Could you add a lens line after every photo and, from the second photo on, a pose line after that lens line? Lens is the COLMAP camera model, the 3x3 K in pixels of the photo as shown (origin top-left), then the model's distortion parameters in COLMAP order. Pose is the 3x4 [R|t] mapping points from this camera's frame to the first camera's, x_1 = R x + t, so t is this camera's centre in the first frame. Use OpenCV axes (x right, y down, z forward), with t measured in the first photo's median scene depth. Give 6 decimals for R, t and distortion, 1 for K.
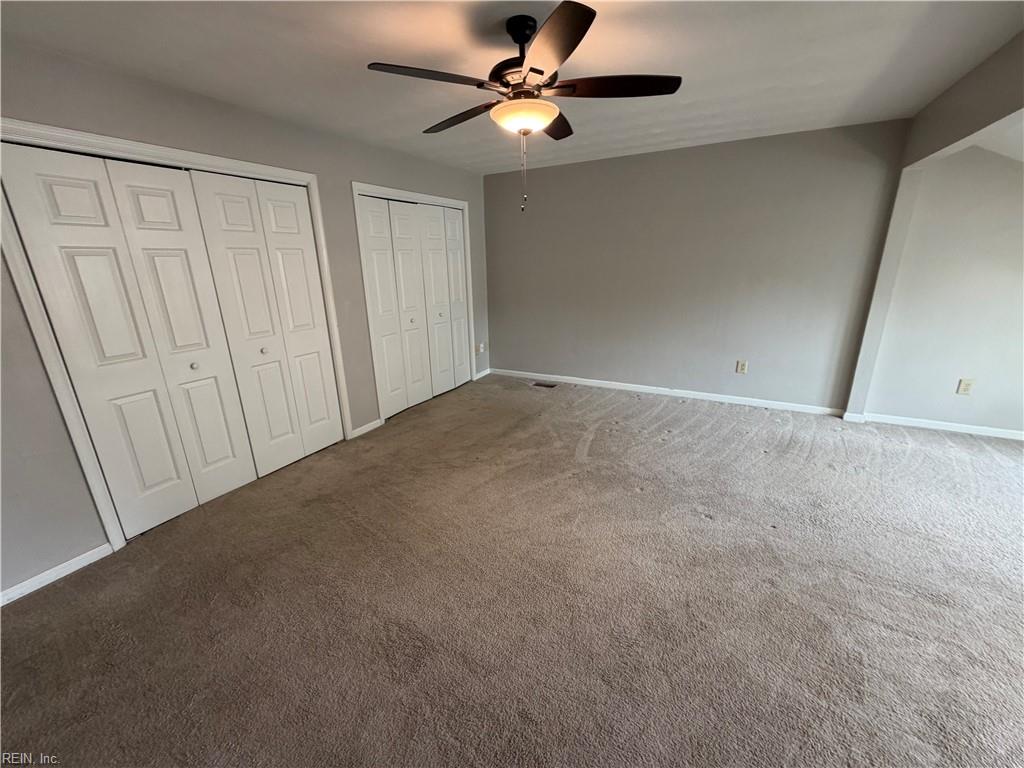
lens RADIAL K [[409.4, 0, 511.0], [0, 409.4, 383.9], [0, 0, 1]] dist [-0.002526, 0.000180]
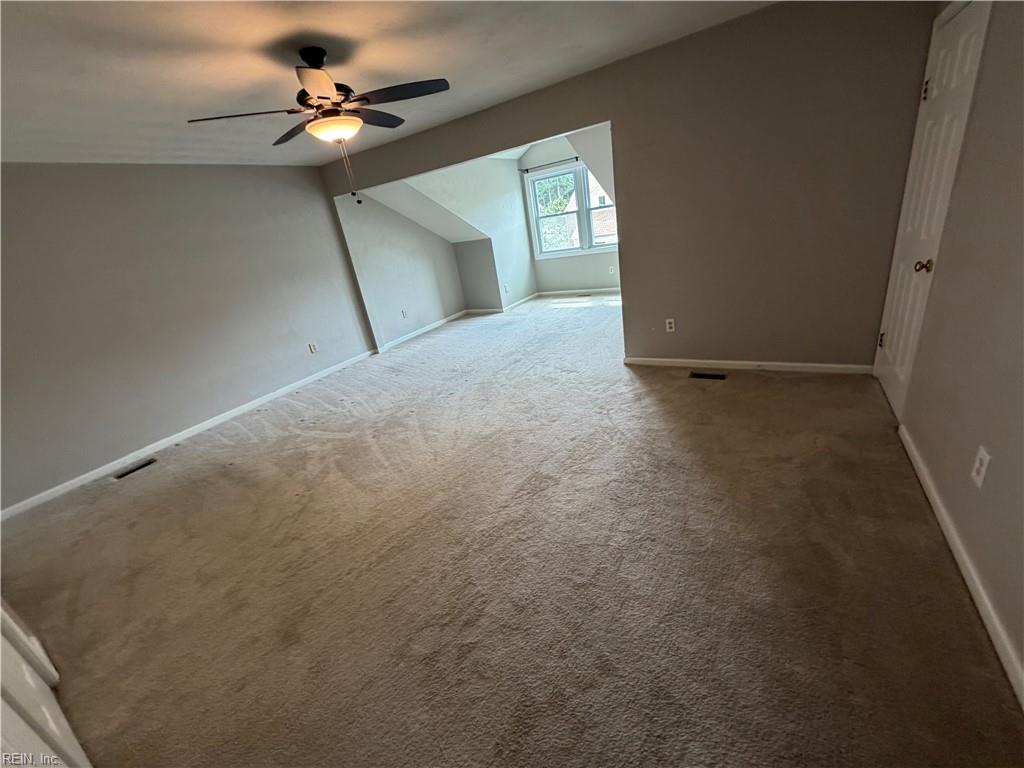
lens RADIAL K [[409.4, 0, 507.7], [0, 409.4, 383.1], [0, 0, 1]] dist [-0.002526, 0.000180]
pose [[0.055288, -0.357756, 0.932177, -0.661739], [0.438809, 0.847318, 0.299163, -0.069663], [-0.896878, 0.392507, 0.203833, 0.279223]]
